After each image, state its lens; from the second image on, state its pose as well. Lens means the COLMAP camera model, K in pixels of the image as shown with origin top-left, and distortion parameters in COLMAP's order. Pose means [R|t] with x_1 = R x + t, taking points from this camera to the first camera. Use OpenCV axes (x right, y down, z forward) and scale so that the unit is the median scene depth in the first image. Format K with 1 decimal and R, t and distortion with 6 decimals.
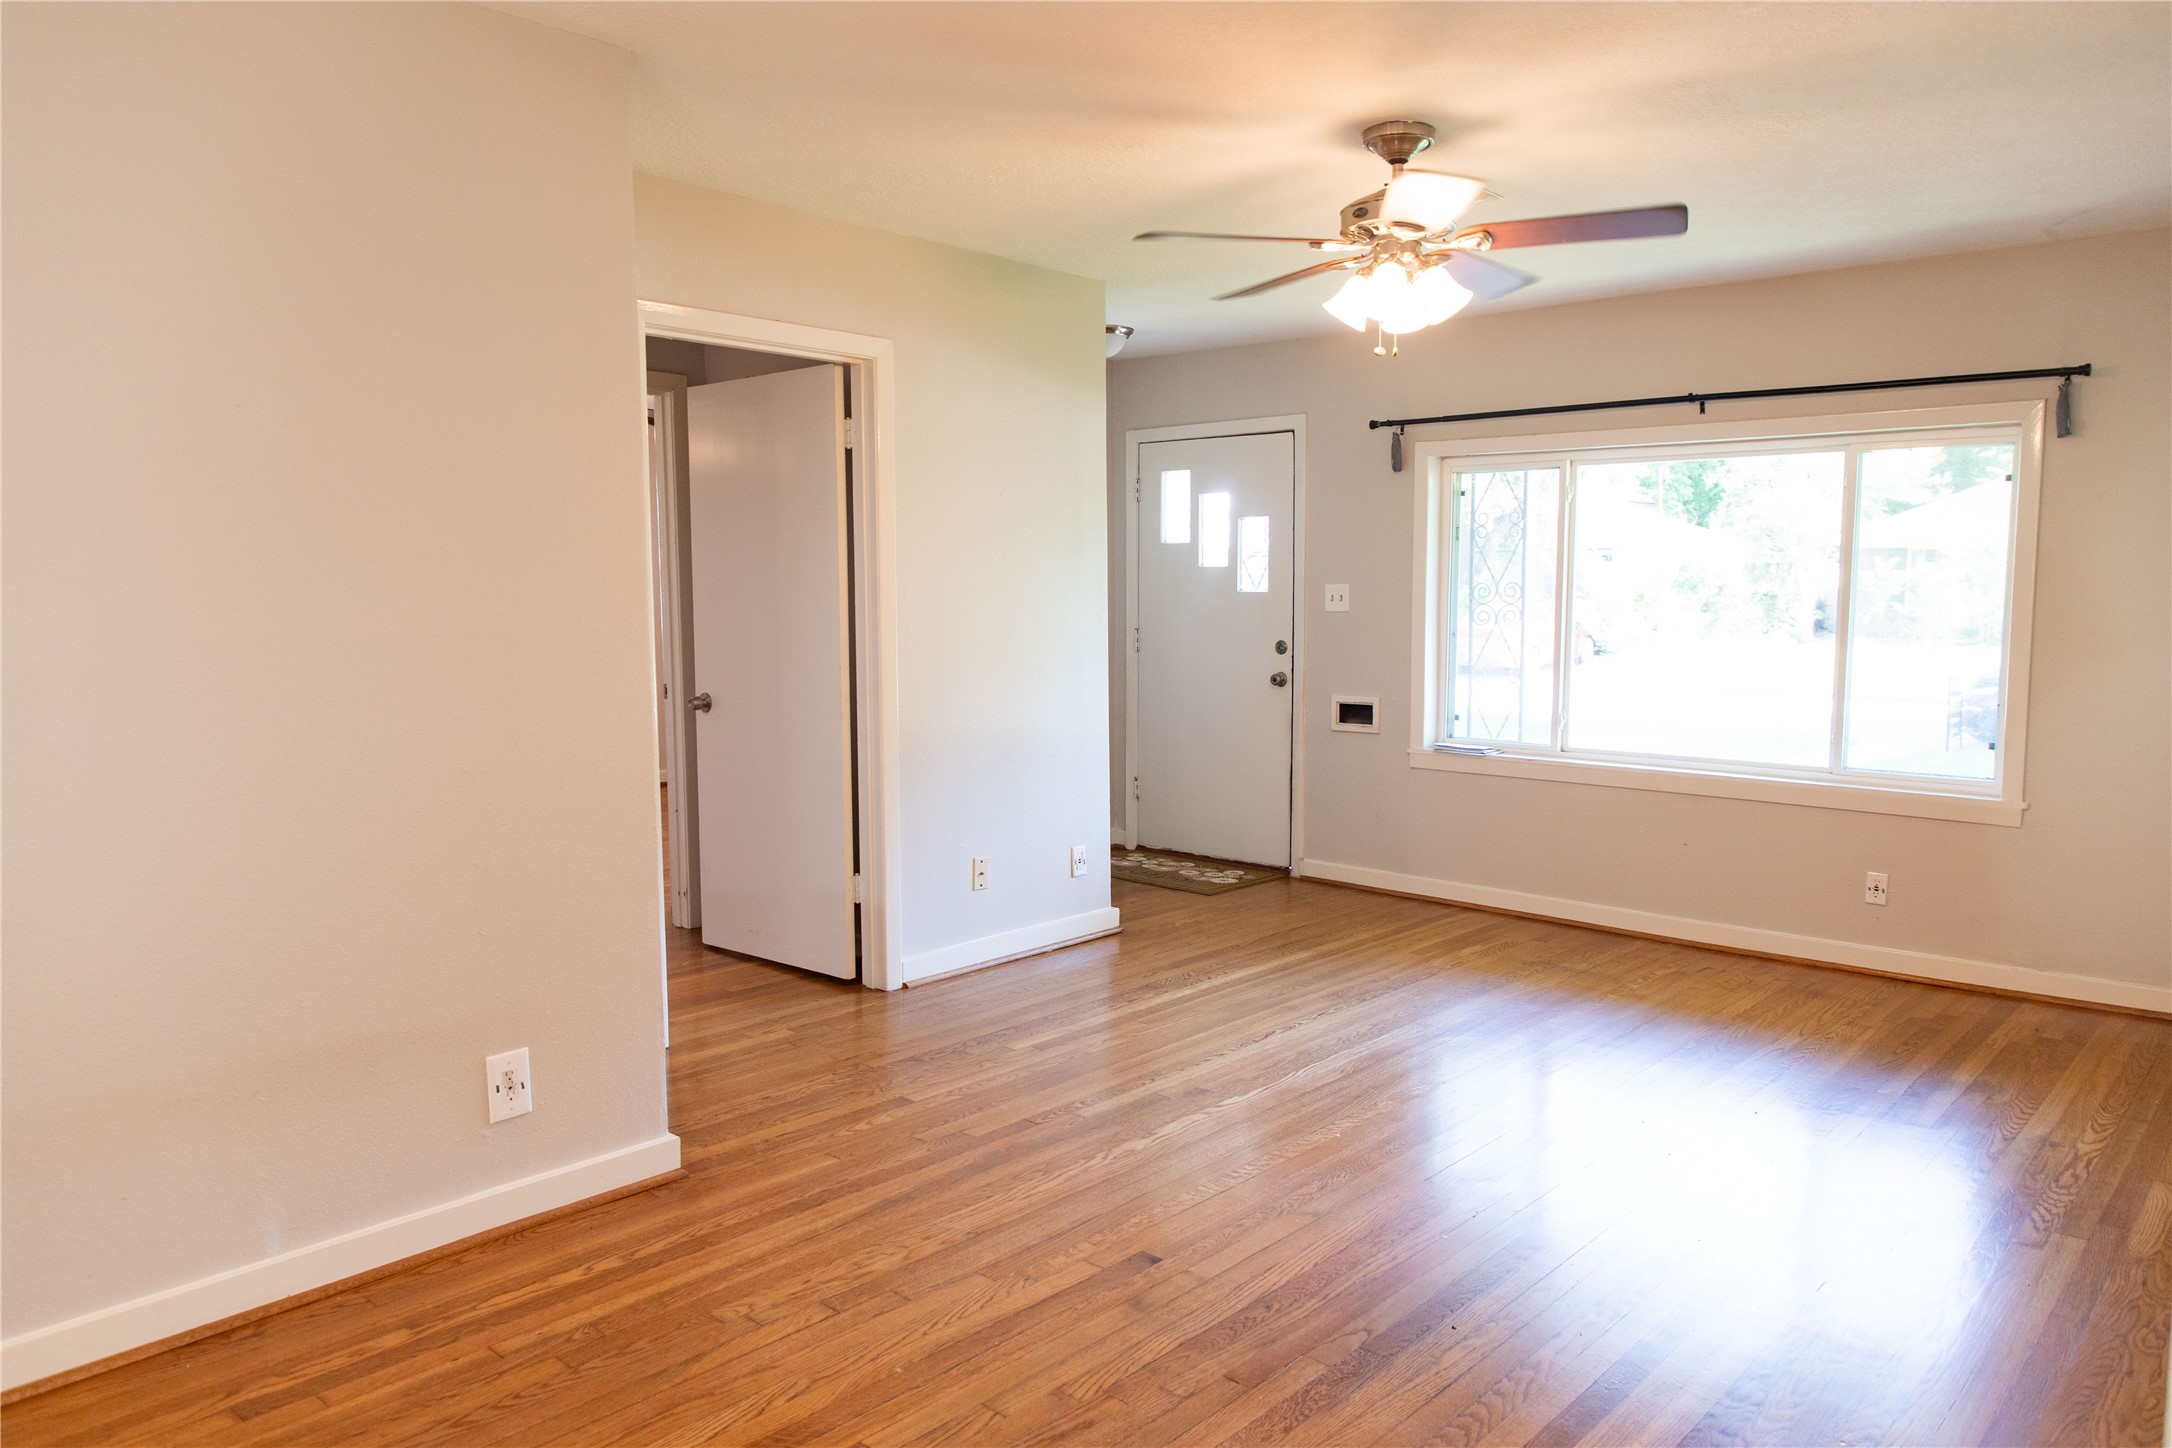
lens RADIAL K [[1482.3, 0, 1062.8], [0, 1482.3, 728.5], [0, 0, 1]] dist [-0.004005, 0.000668]
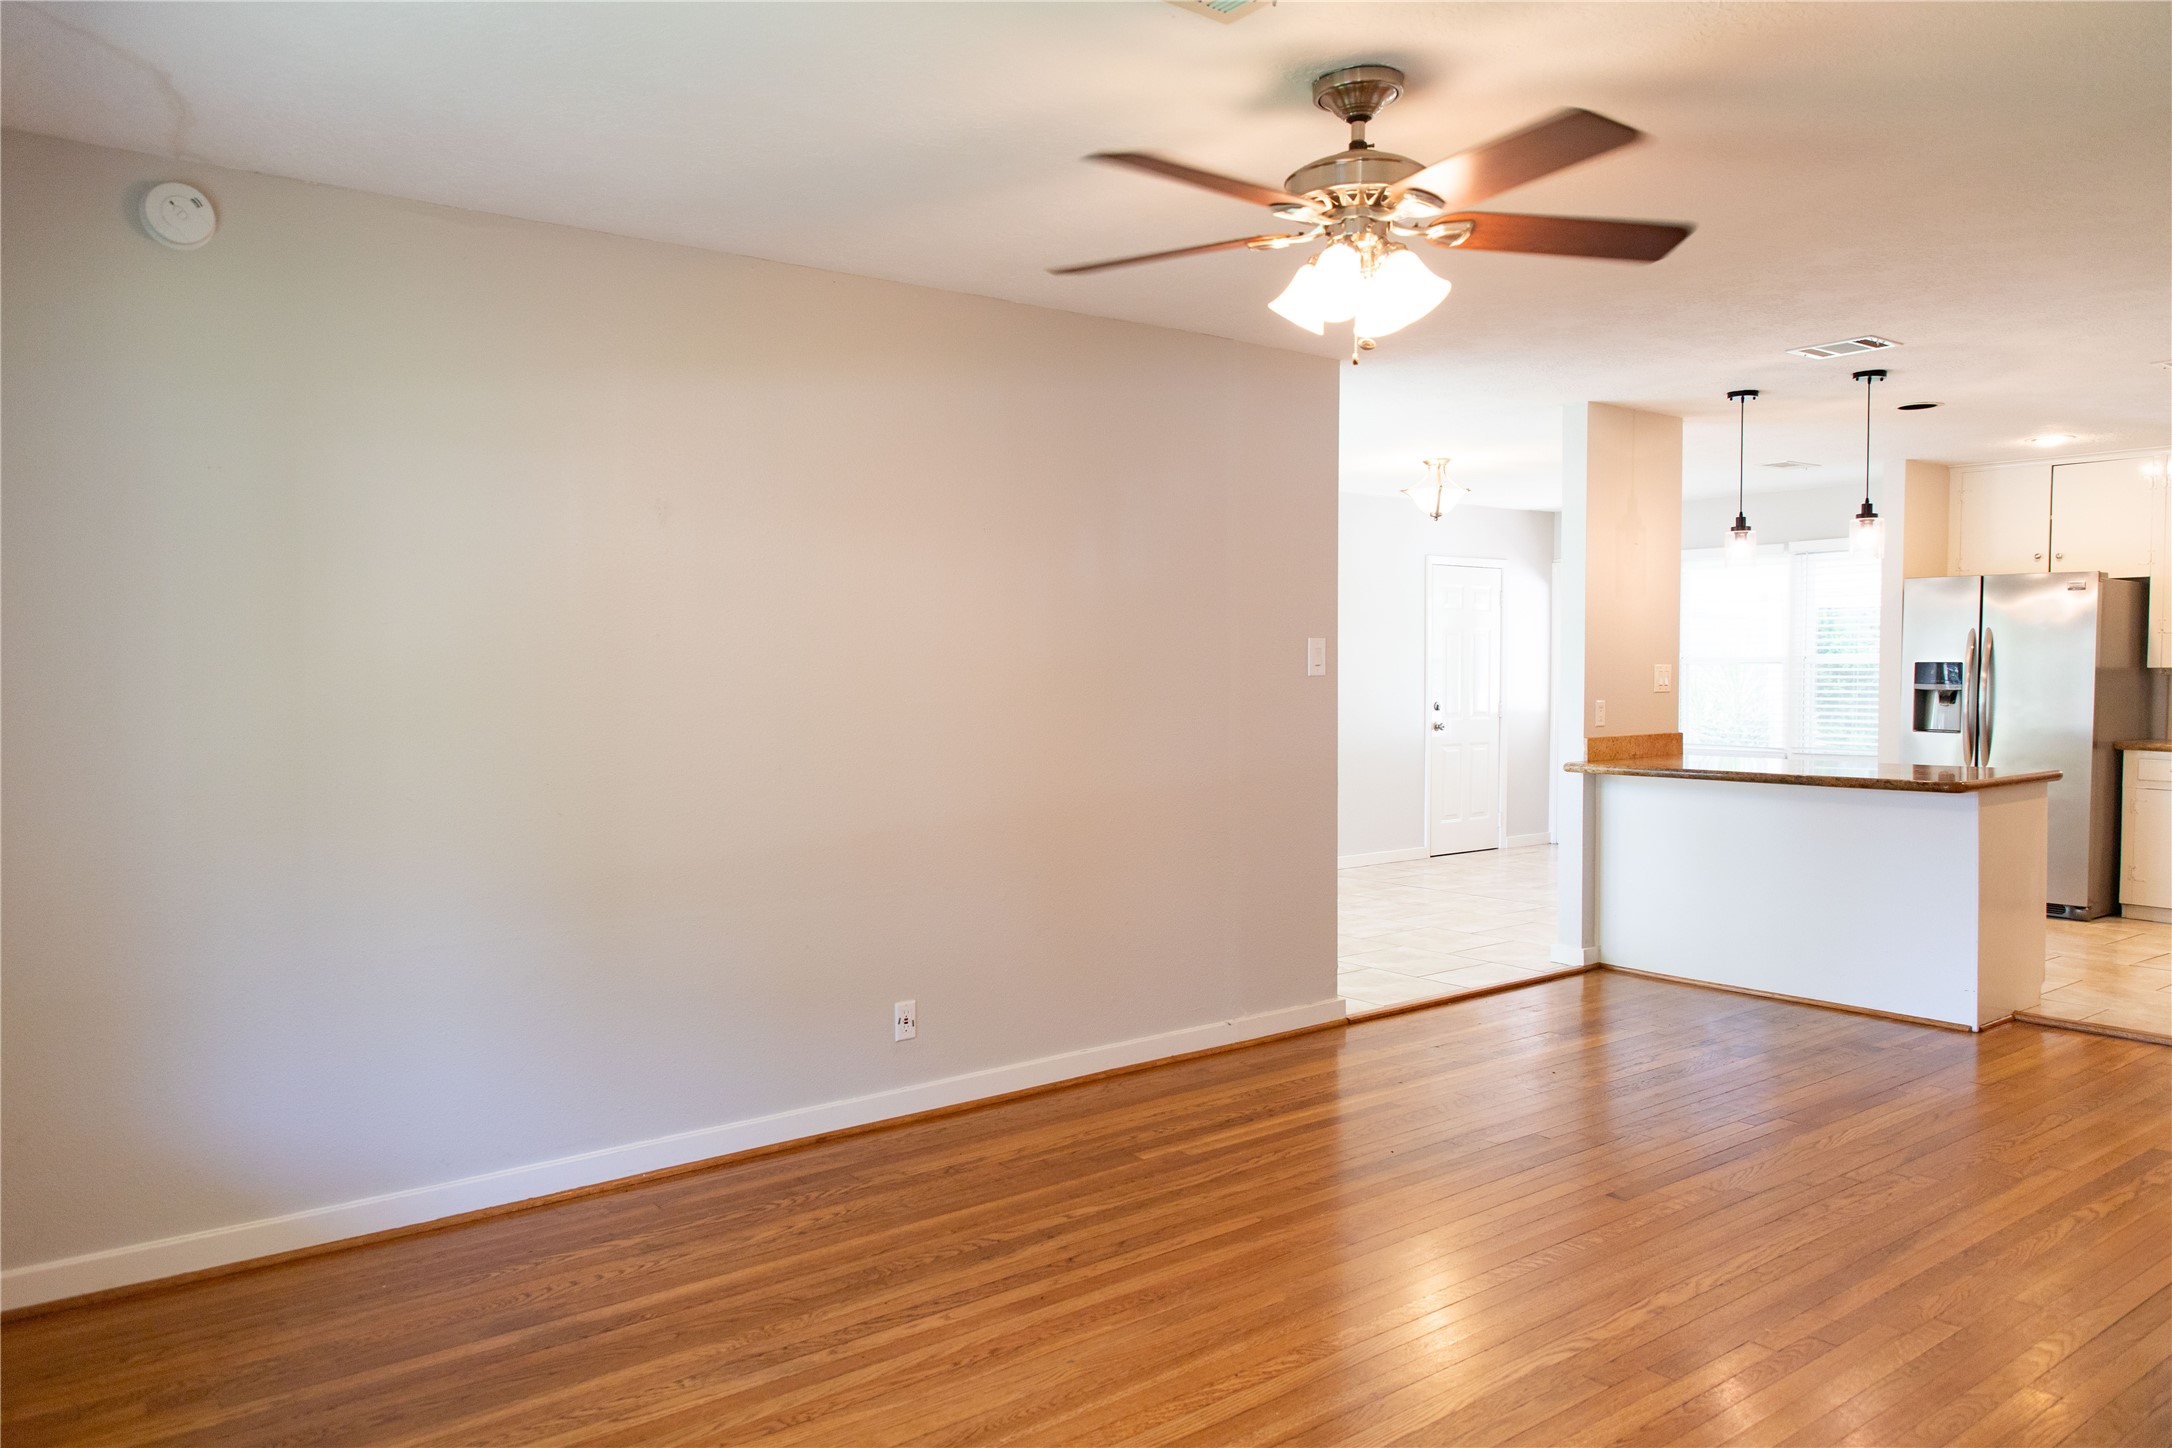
lens RADIAL K [[1467.1, 0, 1069.6], [0, 1467.1, 729.0], [0, 0, 1]] dist [0.000056, -0.002477]
pose [[-0.982670, -0.002431, 0.185346, 0.176558], [0.022592, 0.990888, 0.132778, -0.128287], [-0.183980, 0.134665, -0.973662, 1.392188]]
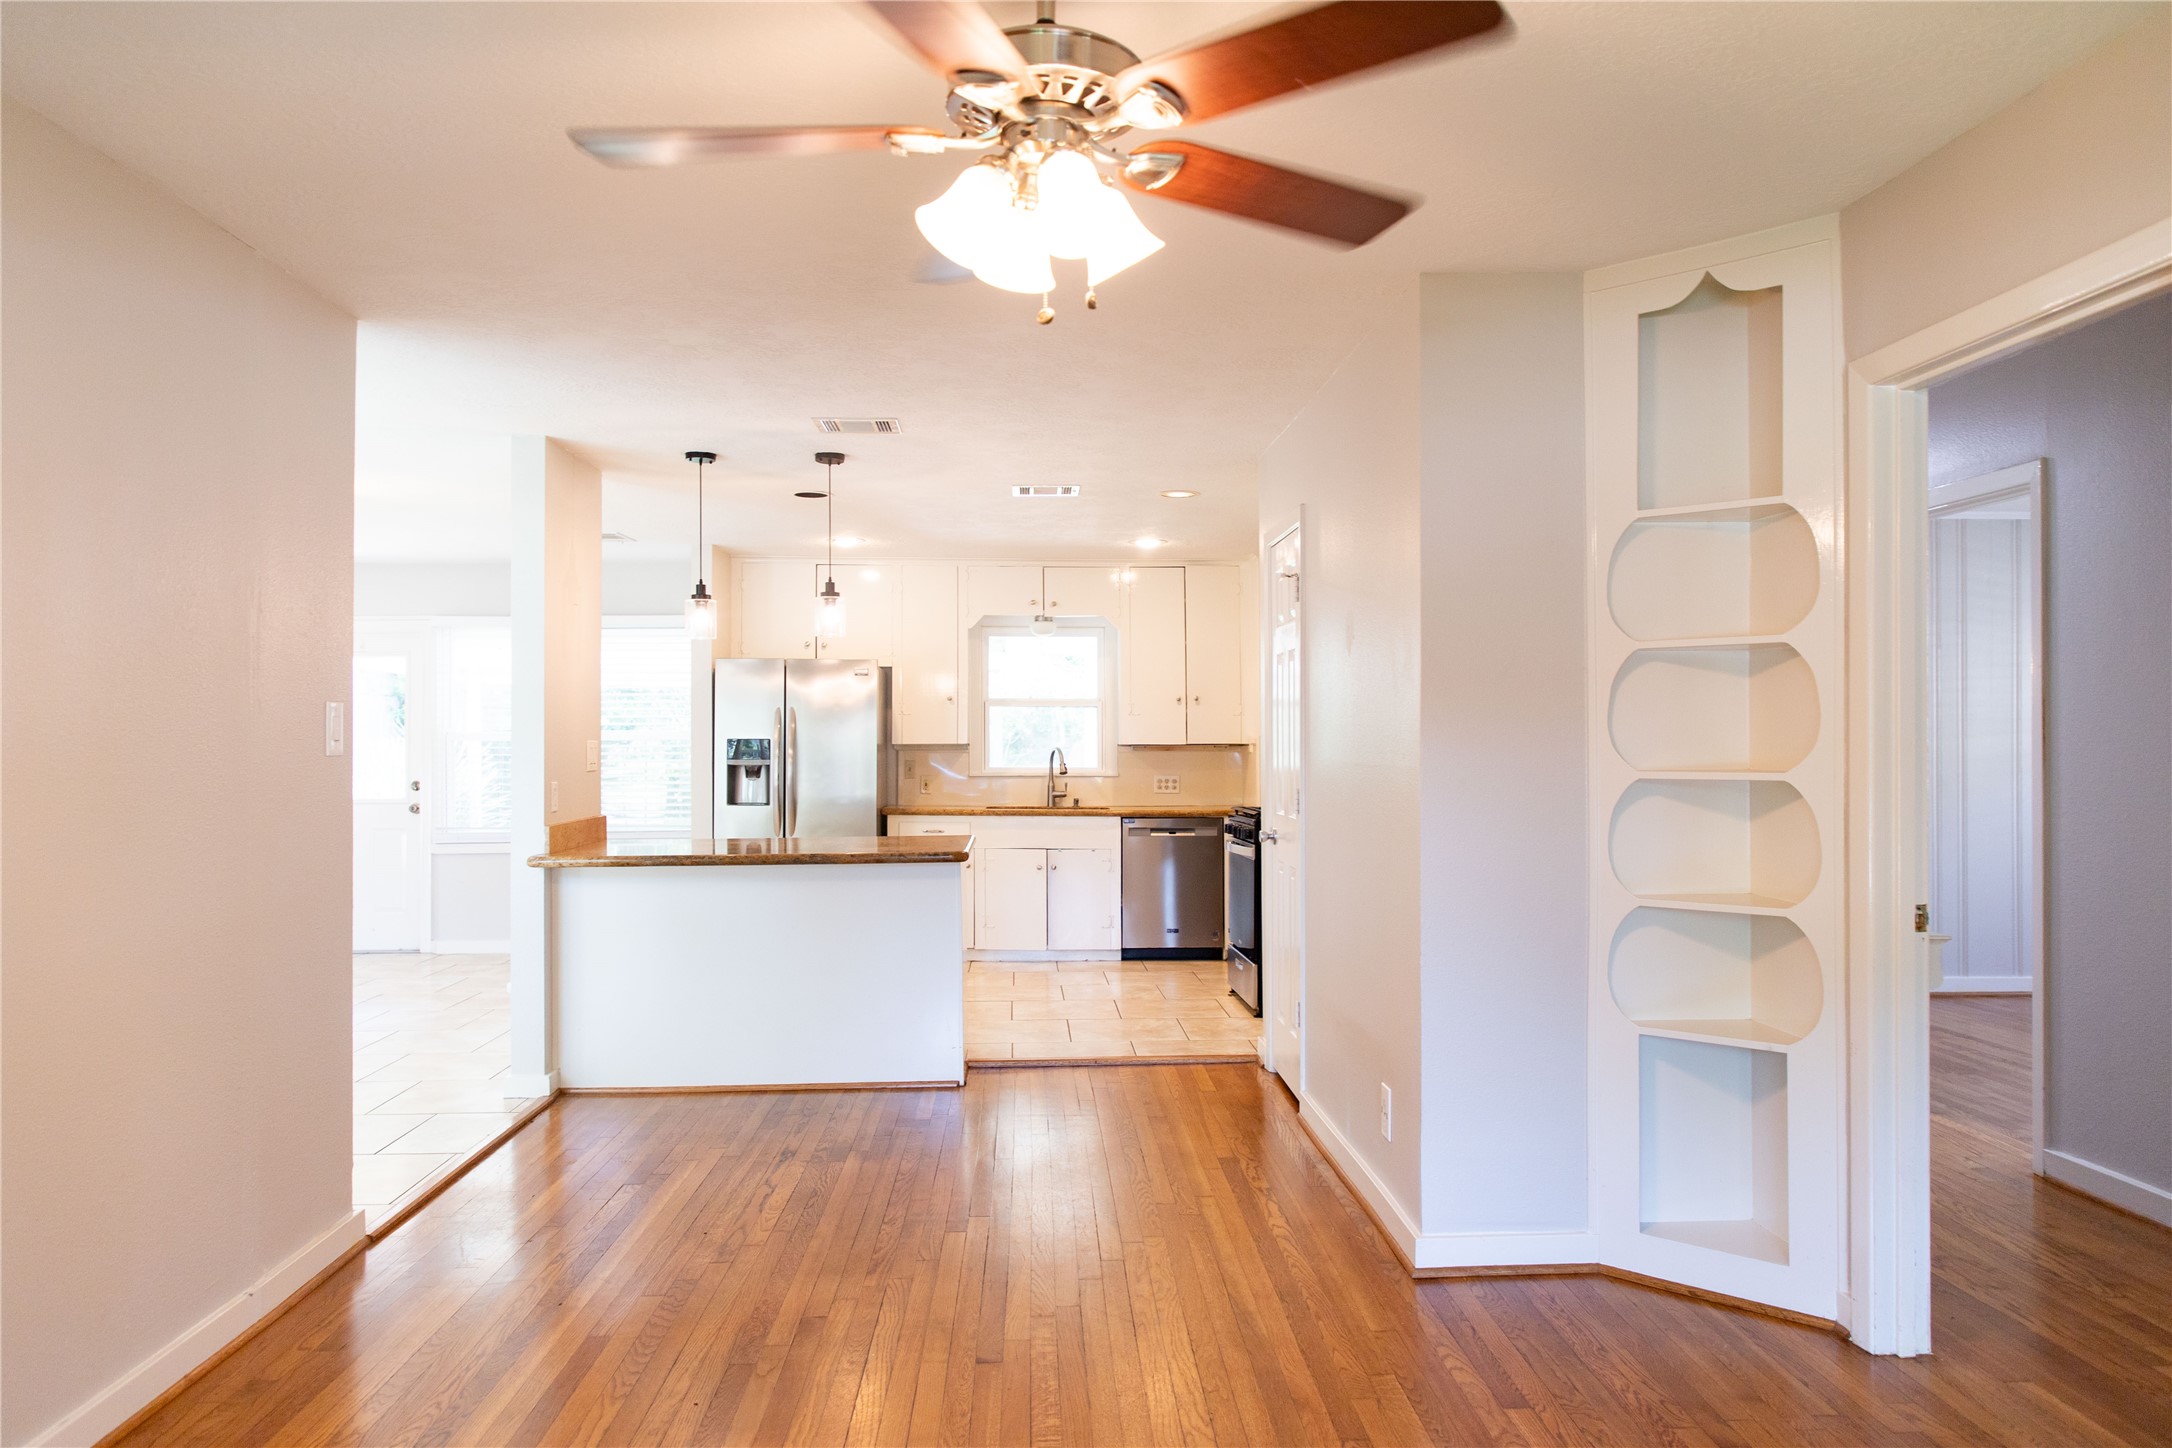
lens RADIAL K [[1461.2, 0, 1077.3], [0, 1461.2, 726.7], [0, 0, 1]] dist [-0.003646, 0.001537]
pose [[-0.709514, -0.001851, -0.704689, 0.470518], [-0.060887, 0.996418, 0.058686, -0.101368], [0.702056, 0.084545, -0.707085, 1.091552]]
